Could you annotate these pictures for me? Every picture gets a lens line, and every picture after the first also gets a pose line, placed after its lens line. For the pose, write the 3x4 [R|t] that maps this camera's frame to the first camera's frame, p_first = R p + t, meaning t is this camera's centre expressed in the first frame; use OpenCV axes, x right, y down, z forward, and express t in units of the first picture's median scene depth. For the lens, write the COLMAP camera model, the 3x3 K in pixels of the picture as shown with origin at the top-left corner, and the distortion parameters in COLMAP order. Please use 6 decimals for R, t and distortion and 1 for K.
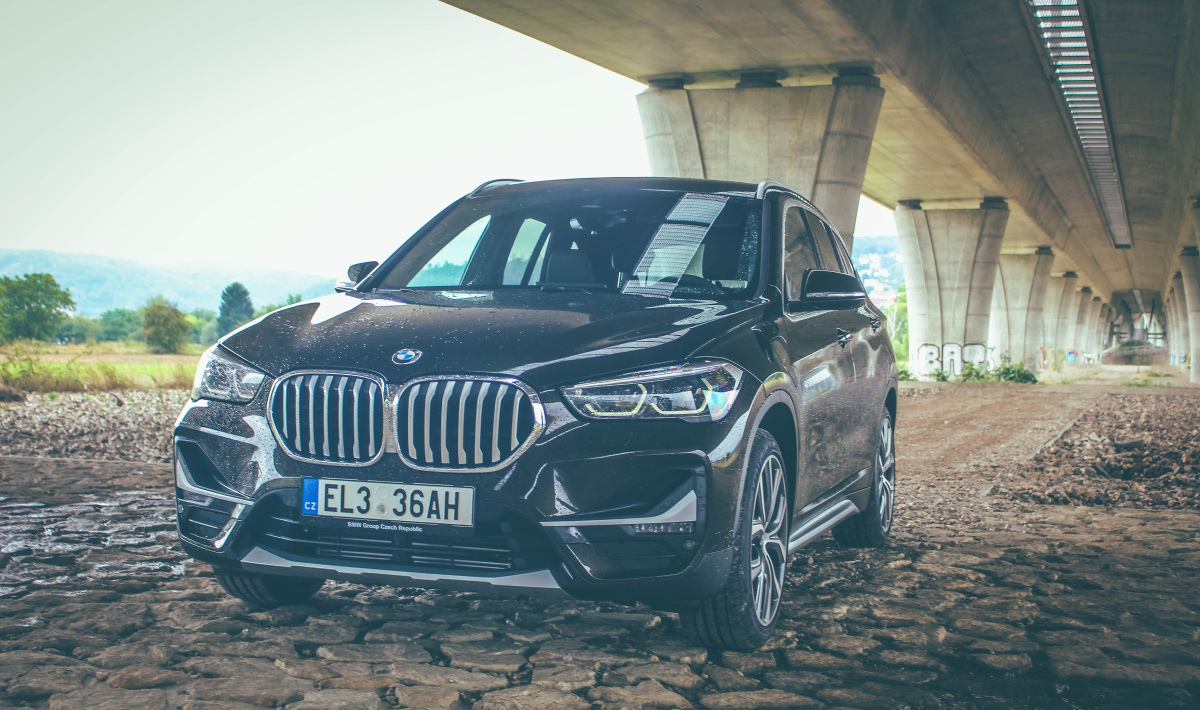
lens RADIAL K [[1124.1, 0, 603.8], [0, 1124.1, 350.7], [0, 0, 1]] dist [-0.015960, 0.000000]
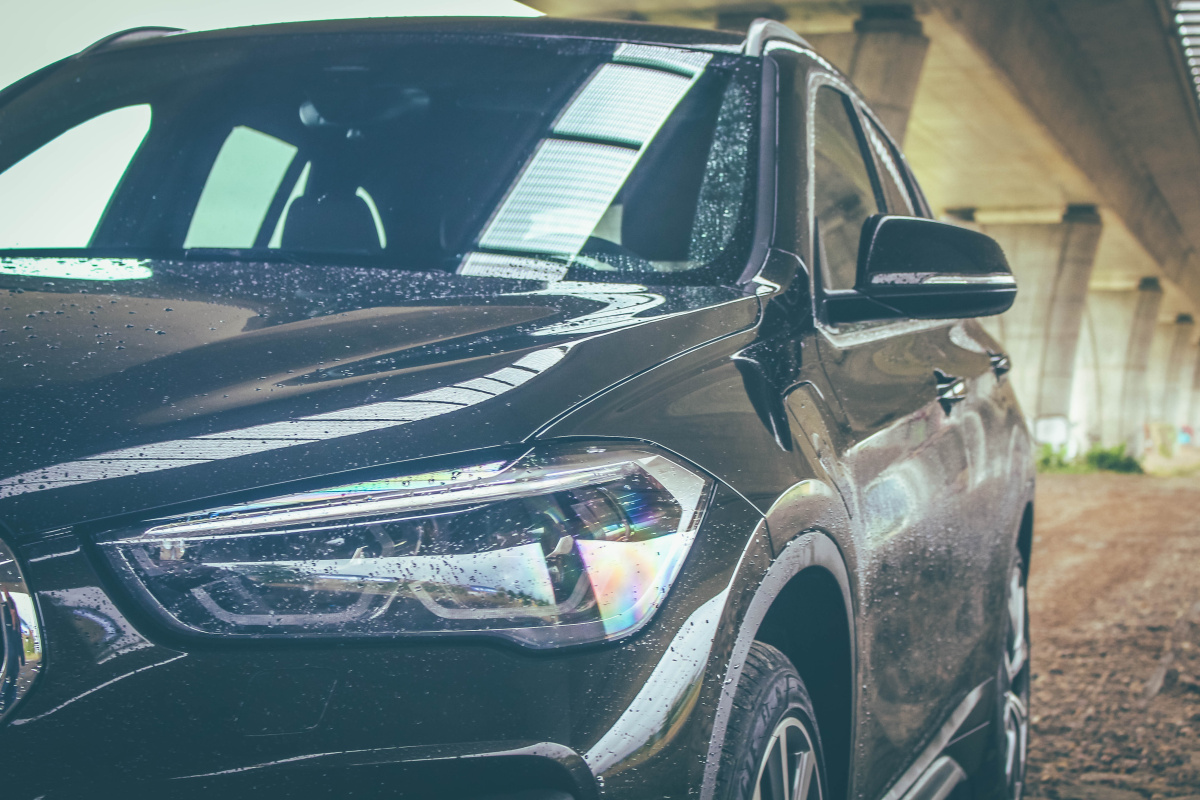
lens RADIAL K [[1538.7, 0, 598.1], [0, 1538.7, 402.1], [0, 0, 1]] dist [0.007188, 0.000000]
pose [[0.998998, 0.007419, 0.044131, 0.029988], [-0.006811, 0.999880, -0.013920, 0.000813], [-0.044229, 0.013605, 0.998929, 0.228414]]
